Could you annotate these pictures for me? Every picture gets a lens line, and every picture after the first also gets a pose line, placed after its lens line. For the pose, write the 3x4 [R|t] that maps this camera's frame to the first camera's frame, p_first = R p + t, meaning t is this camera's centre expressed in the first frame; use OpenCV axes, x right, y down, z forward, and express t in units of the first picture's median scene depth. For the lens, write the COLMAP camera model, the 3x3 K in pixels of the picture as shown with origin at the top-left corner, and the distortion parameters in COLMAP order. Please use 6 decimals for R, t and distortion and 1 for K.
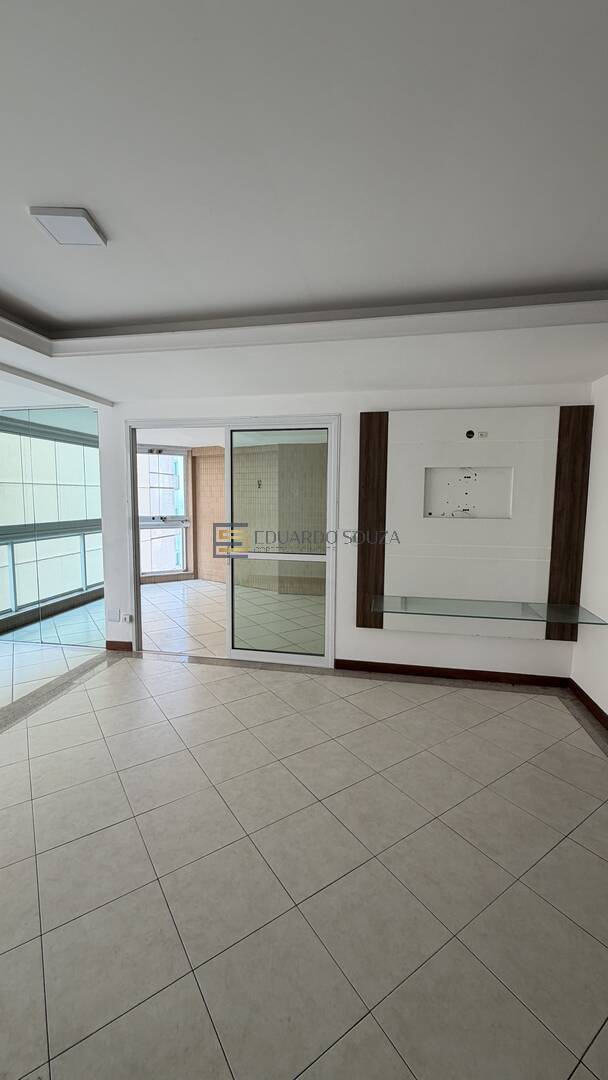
lens RADIAL K [[429.9, 0, 305.8], [0, 429.9, 540.7], [0, 0, 1]] dist [-0.000790, -0.000087]
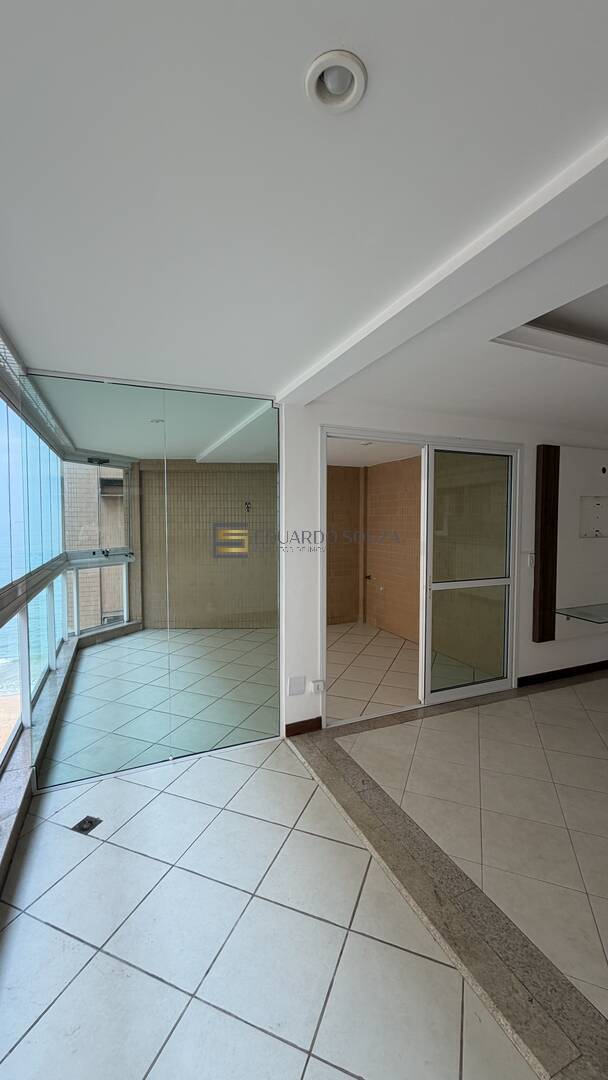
lens RADIAL K [[429.9, 0, 304.8], [0, 429.9, 539.2], [0, 0, 1]] dist [-0.000790, -0.000087]
pose [[0.827039, -0.033558, 0.561141, -0.951589], [0.064898, 0.997242, -0.036012, -0.054255], [-0.558385, 0.066200, 0.826936, 0.425384]]
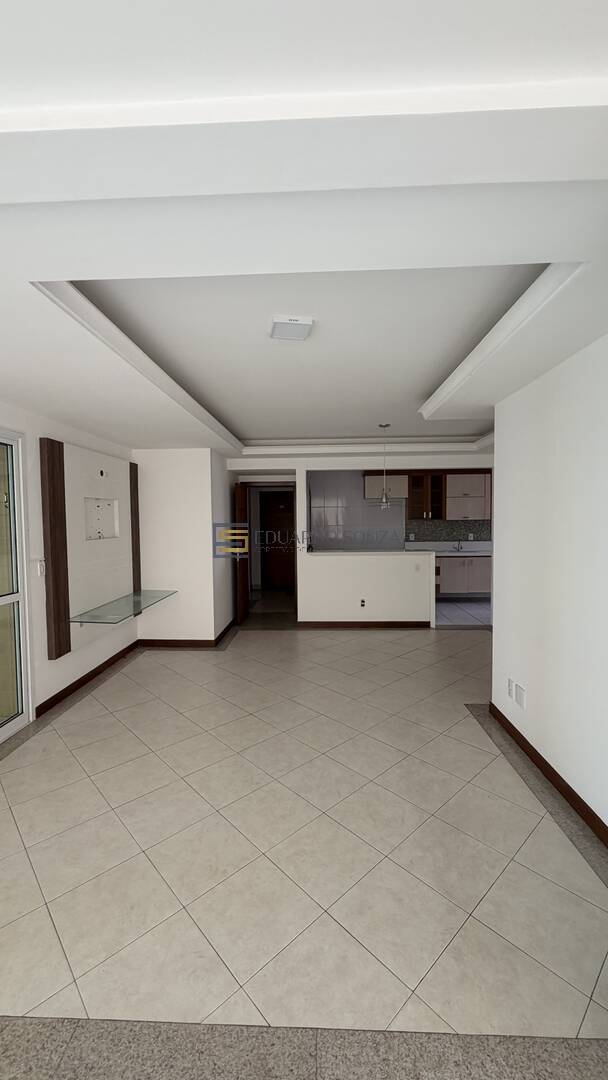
lens RADIAL K [[429.9, 0, 300.2], [0, 429.9, 538.1], [0, 0, 1]] dist [-0.000790, -0.000087]
pose [[-0.146924, -0.052574, 0.987750, -0.891130], [0.111333, 0.991362, 0.069327, -0.071747], [-0.982862, 0.120155, -0.139802, 0.567490]]
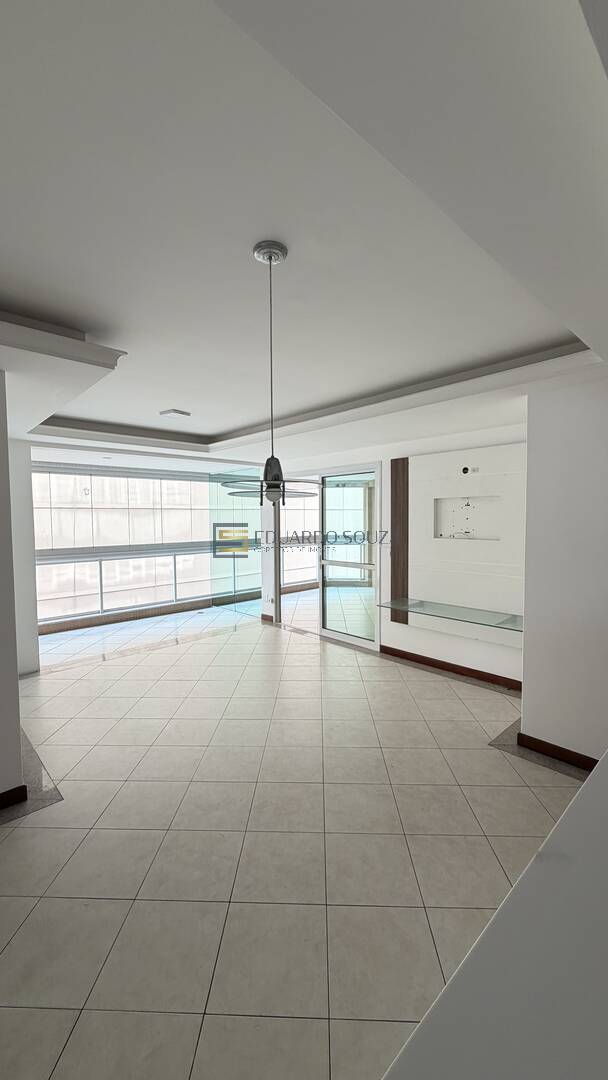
lens RADIAL K [[429.9, 0, 304.6], [0, 429.9, 544.3], [0, 0, 1]] dist [-0.000790, -0.000087]
pose [[0.807689, 0.021783, -0.589207, 0.672317], [-0.042813, 0.998846, -0.021761, 0.007014], [0.588053, 0.042802, 0.807689, -0.220108]]
